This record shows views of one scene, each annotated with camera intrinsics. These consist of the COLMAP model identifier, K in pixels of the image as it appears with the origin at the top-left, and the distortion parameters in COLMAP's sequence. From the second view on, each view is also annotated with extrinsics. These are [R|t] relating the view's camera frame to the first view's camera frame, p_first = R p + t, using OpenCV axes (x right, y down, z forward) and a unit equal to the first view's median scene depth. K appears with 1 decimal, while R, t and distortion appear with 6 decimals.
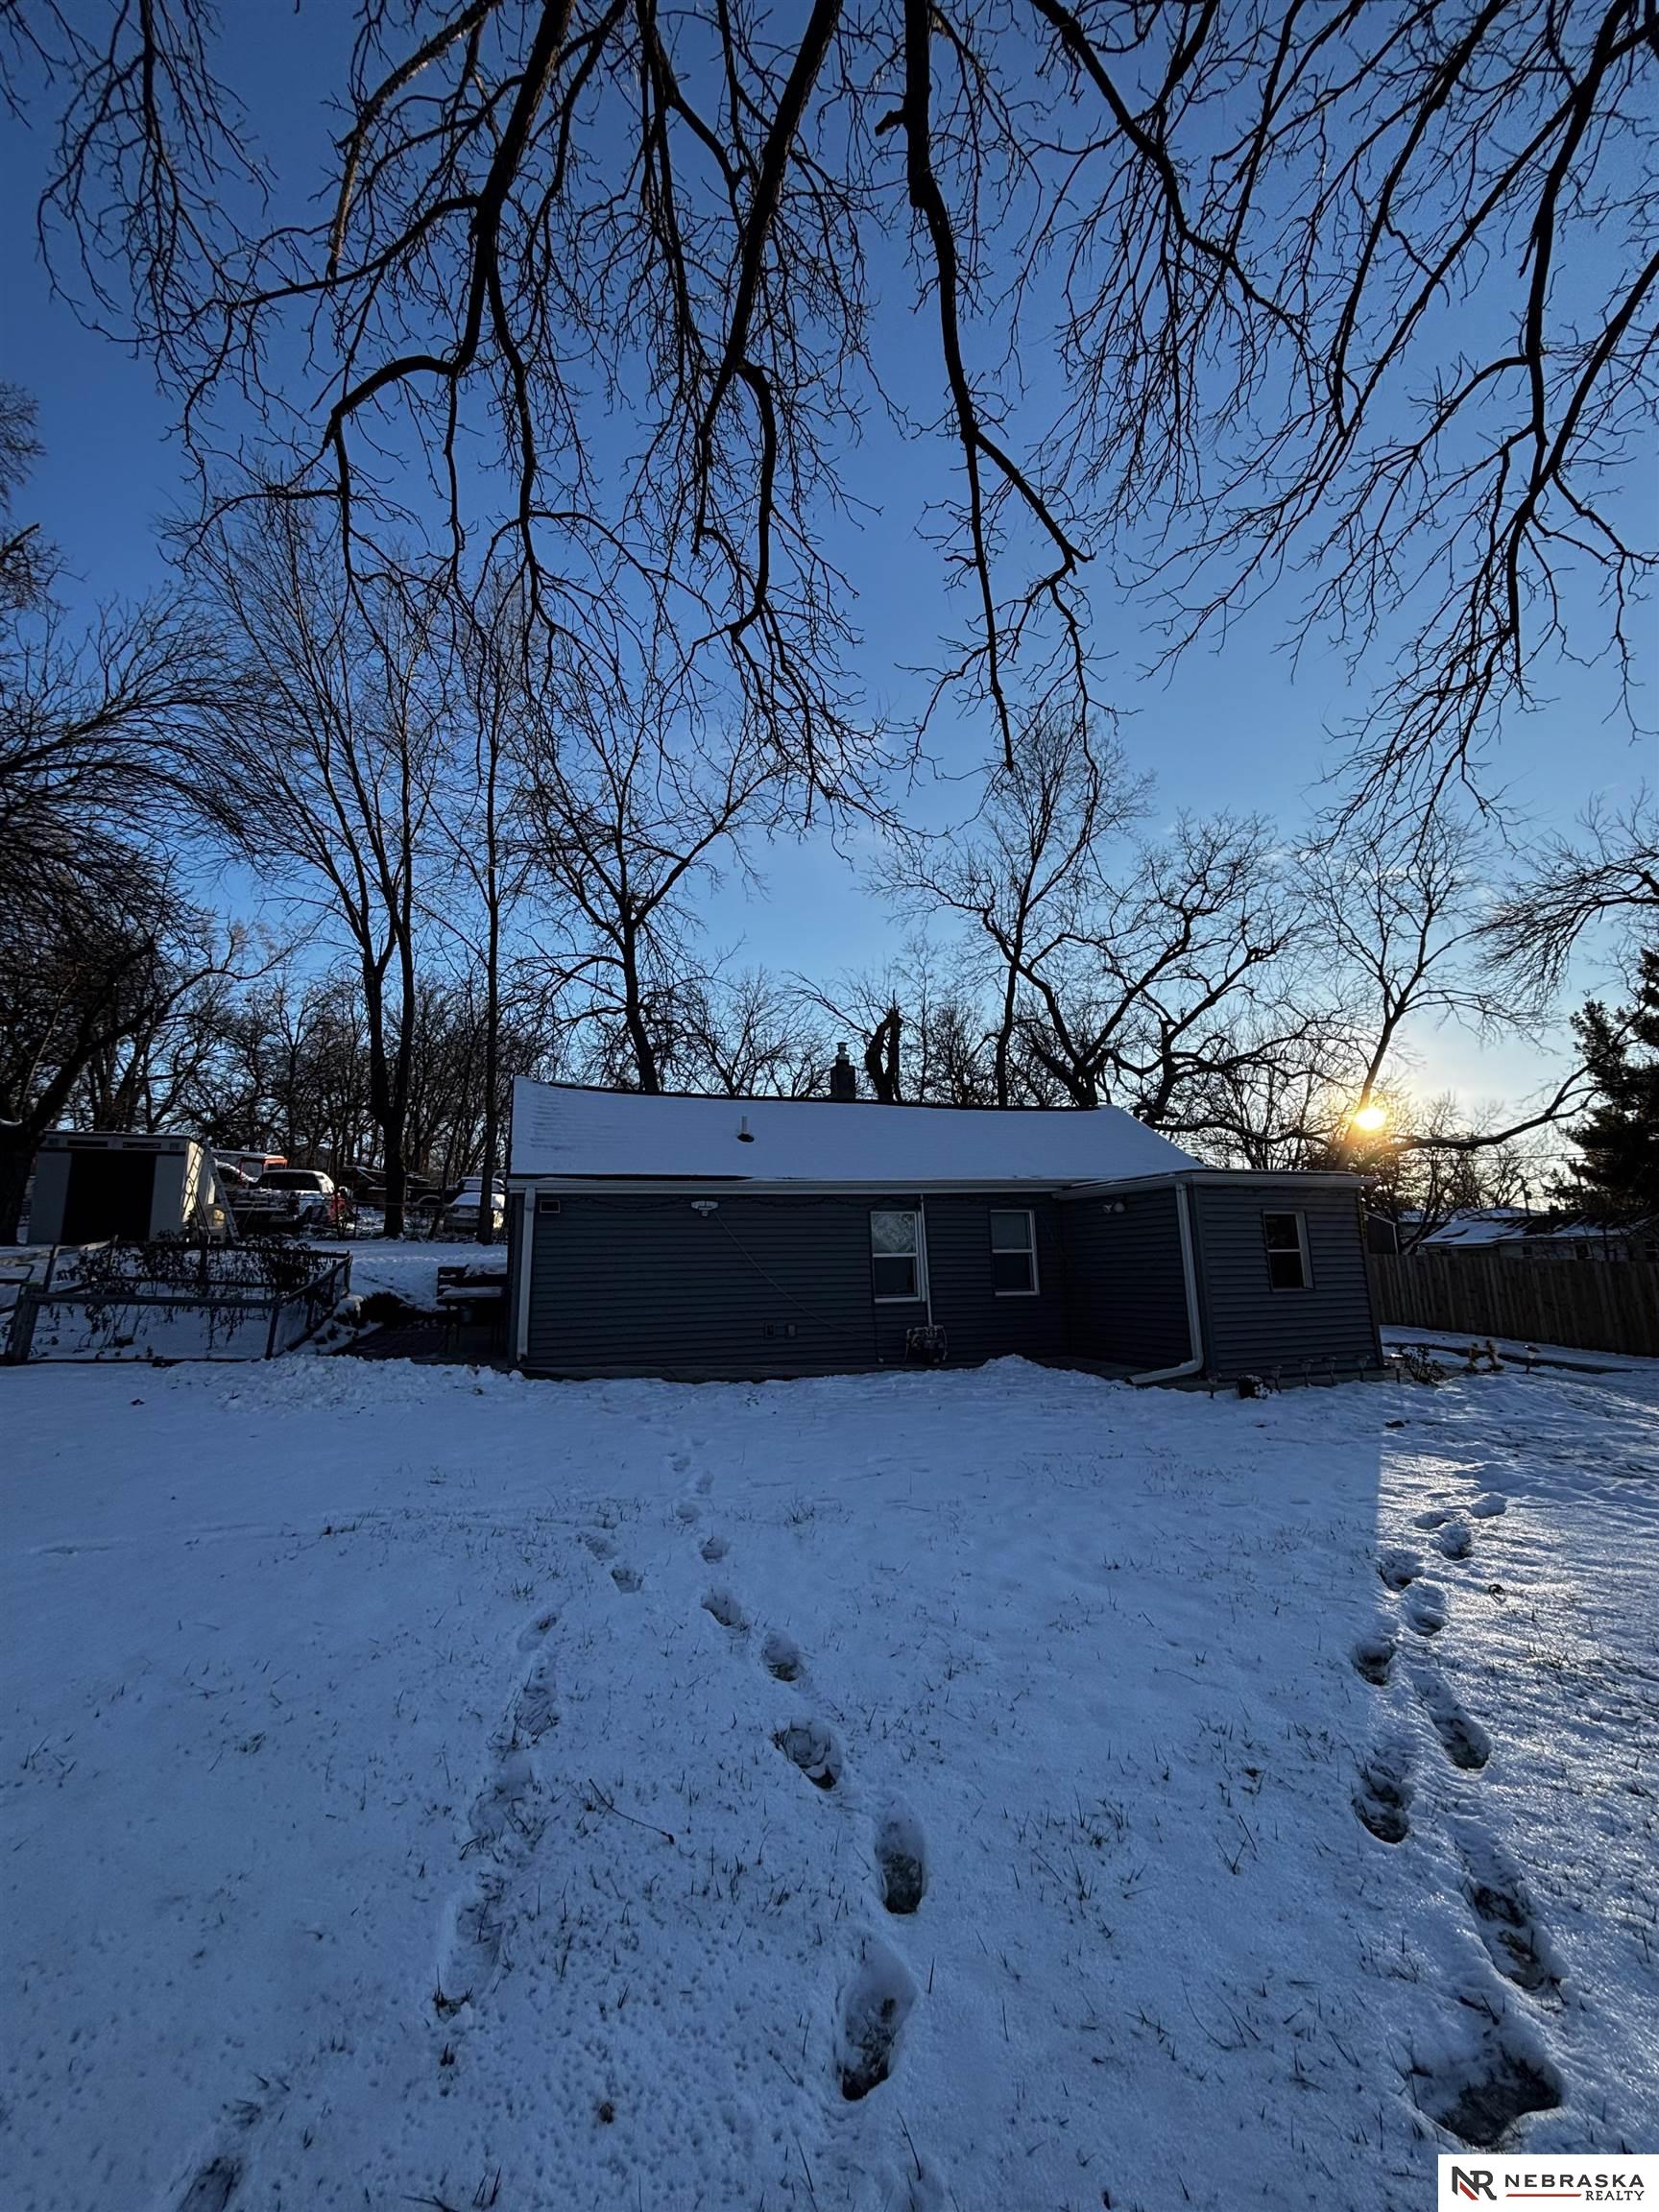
lens RADIAL K [[884.1, 0, 824.0], [0, 884.1, 1117.4], [0, 0, 1]] dist [0.009294, -0.010926]
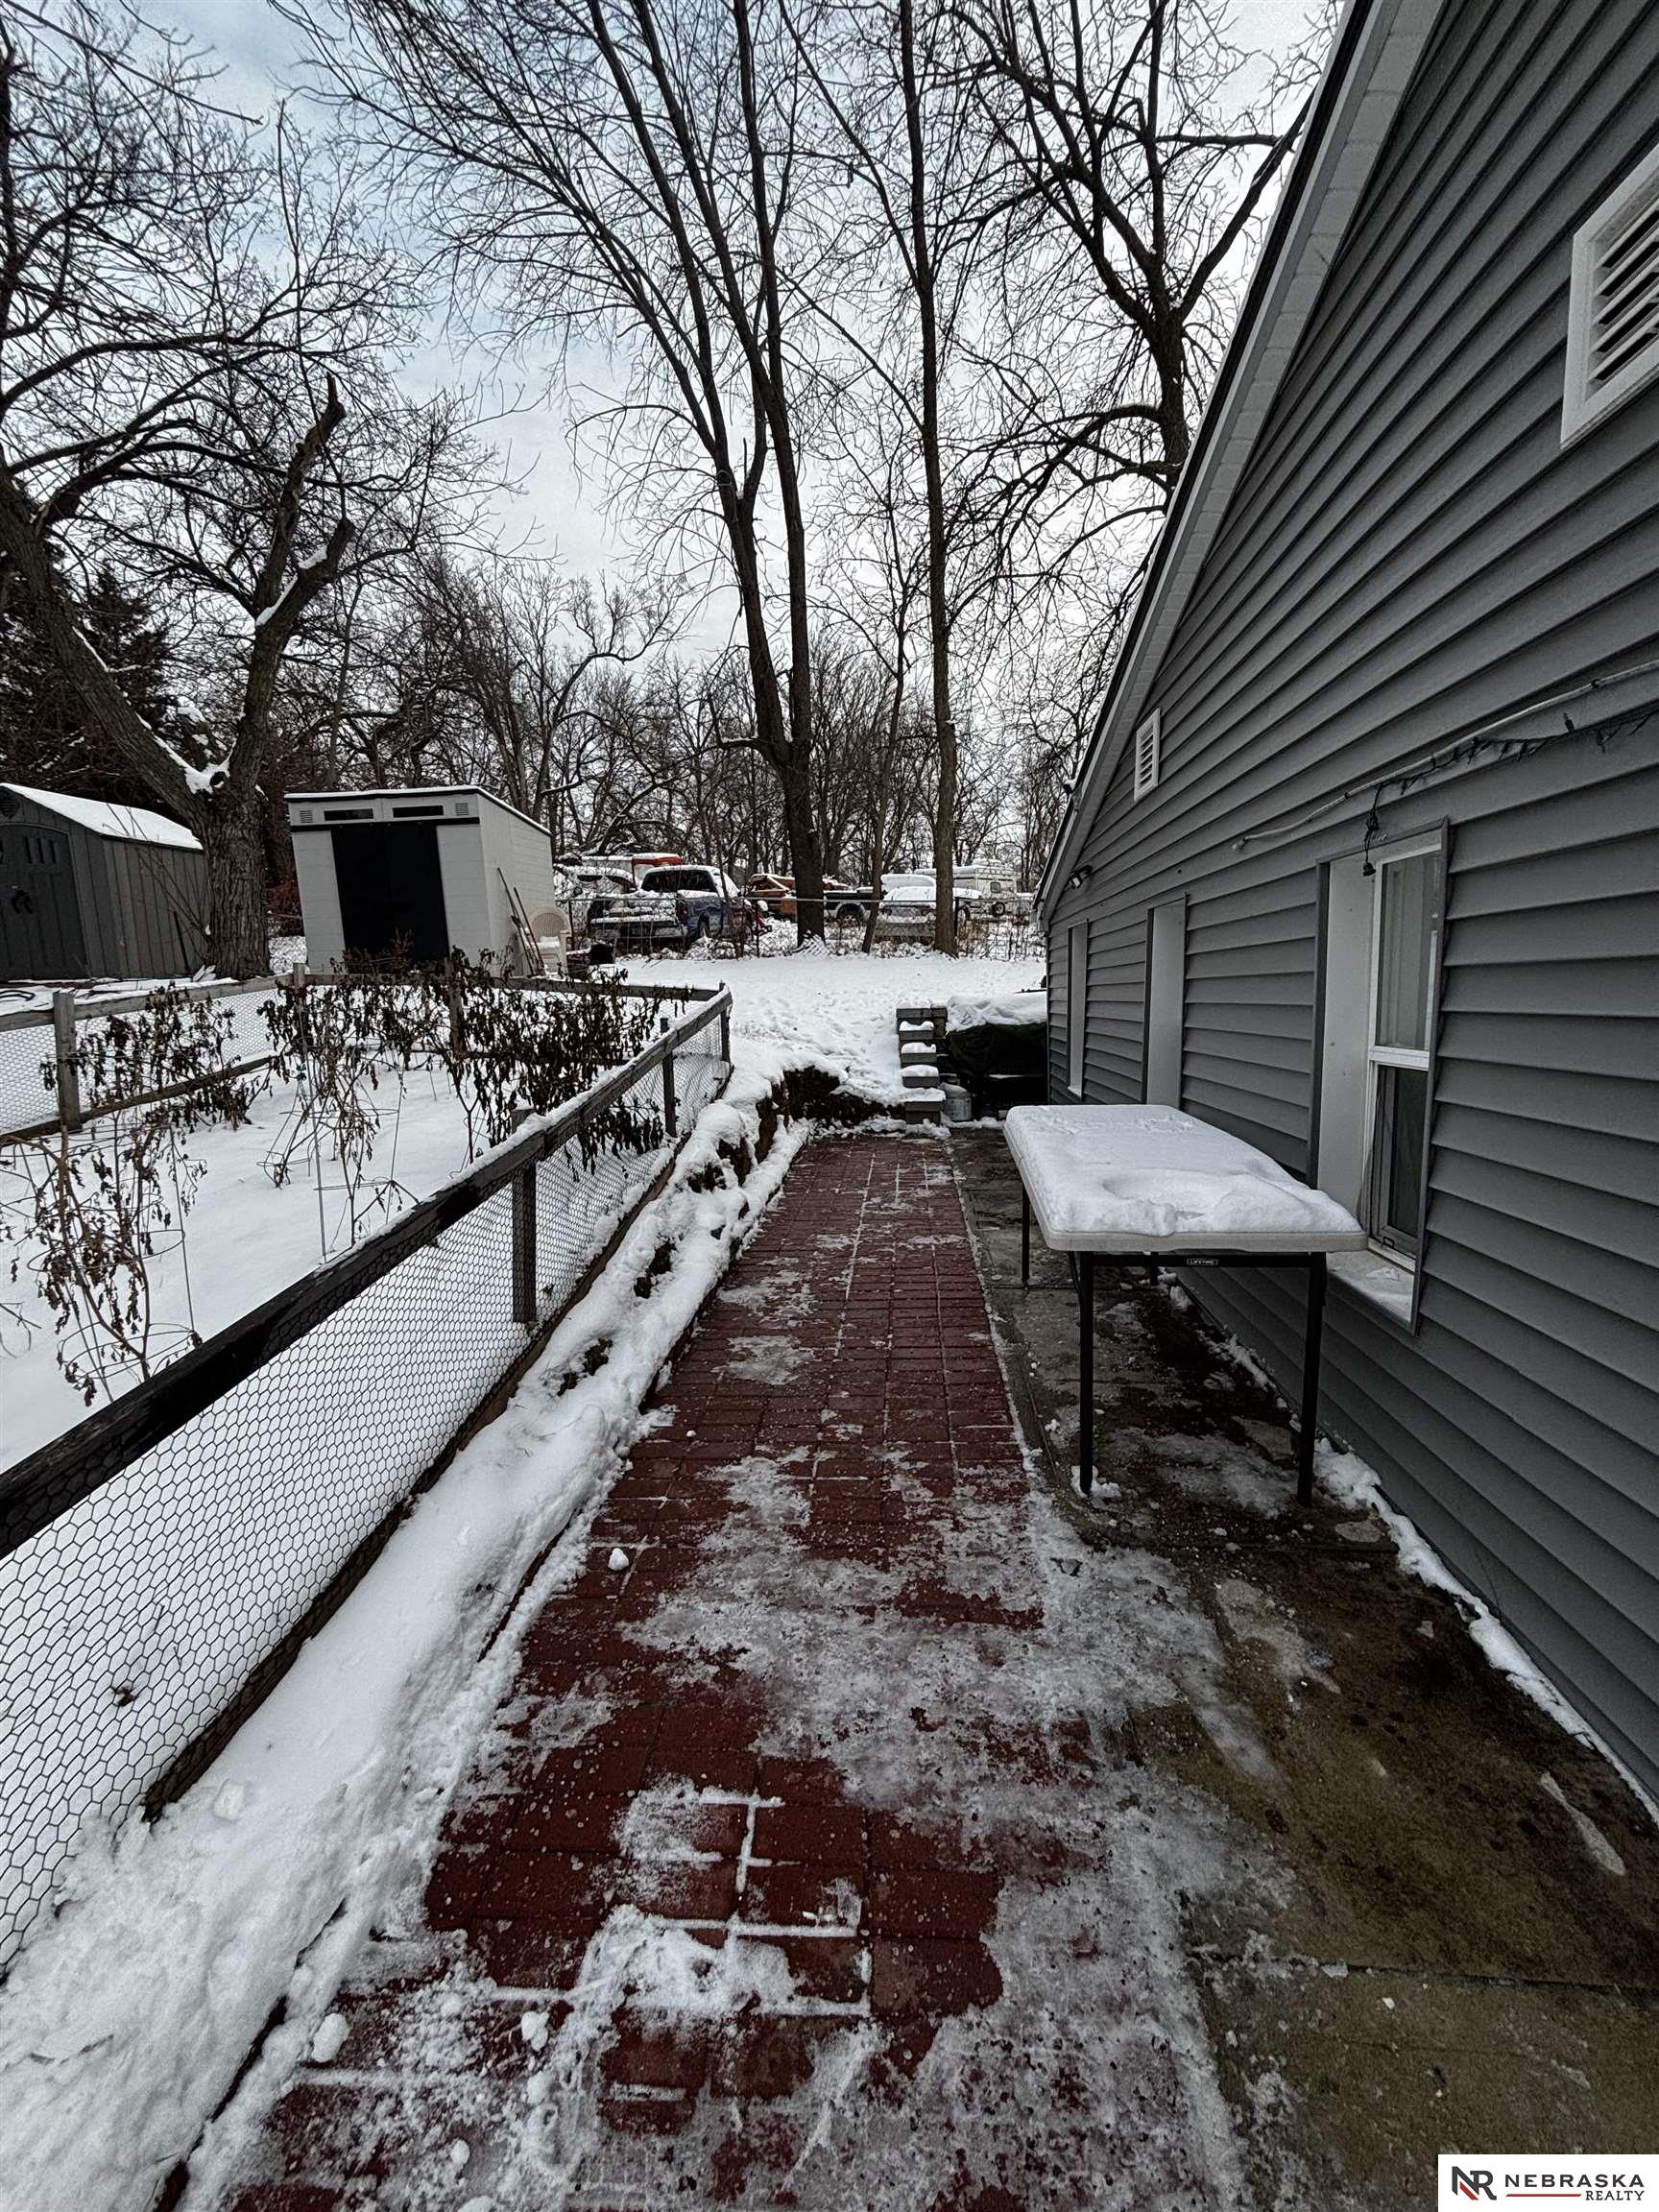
lens RADIAL K [[884.1, 0, 824.0], [0, 884.1, 1117.4], [0, 0, 1]] dist [0.009294, -0.010926]
pose [[0.904739, 0.043148, -0.423775, -0.183557], [0.093966, 0.950132, 0.297353, 0.054243], [0.415472, -0.308847, 0.855568, 0.382143]]
